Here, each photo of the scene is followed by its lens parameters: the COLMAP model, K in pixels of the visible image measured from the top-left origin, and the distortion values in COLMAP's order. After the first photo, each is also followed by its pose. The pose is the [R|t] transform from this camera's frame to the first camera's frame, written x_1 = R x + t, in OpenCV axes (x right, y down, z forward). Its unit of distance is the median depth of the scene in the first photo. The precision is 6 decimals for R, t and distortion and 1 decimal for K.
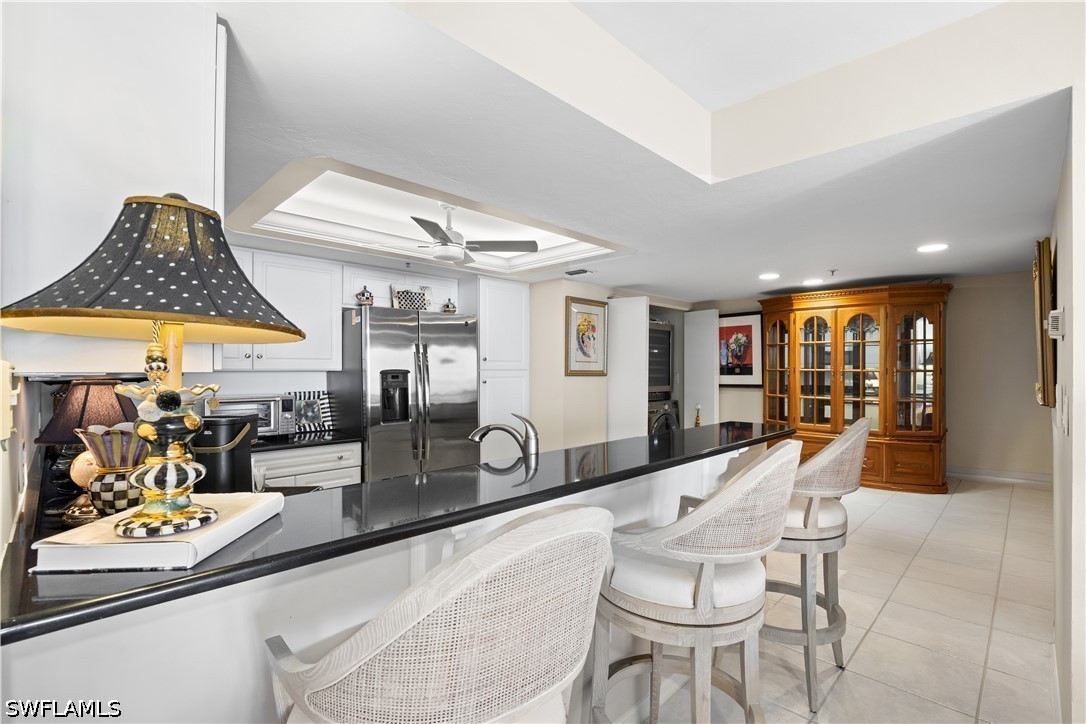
lens RADIAL K [[497.0, 0, 543.1], [0, 497.0, 358.7], [0, 0, 1]] dist [-0.018578, 0.003207]
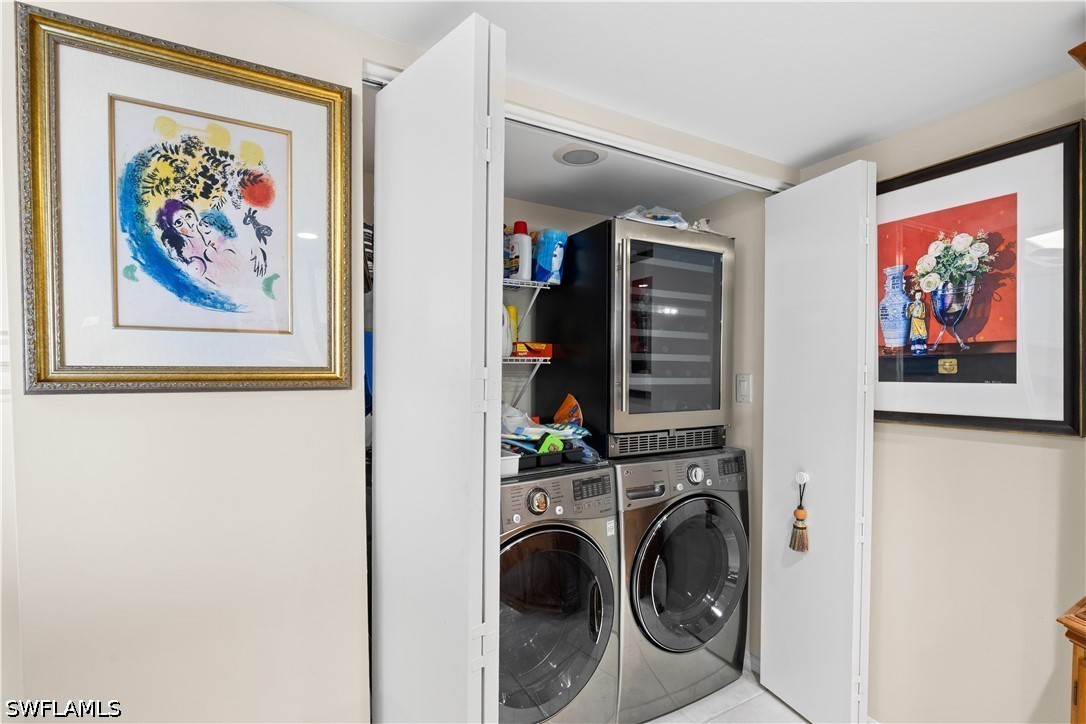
lens RADIAL K [[497.0, 0, 550.9], [0, 497.0, 377.1], [0, 0, 1]] dist [-0.018578, 0.003207]
pose [[0.967602, 0.001145, -0.252480, 0.245175], [0.009080, 0.999185, 0.039331, 0.017036], [0.252319, -0.040349, 0.966803, 0.675286]]
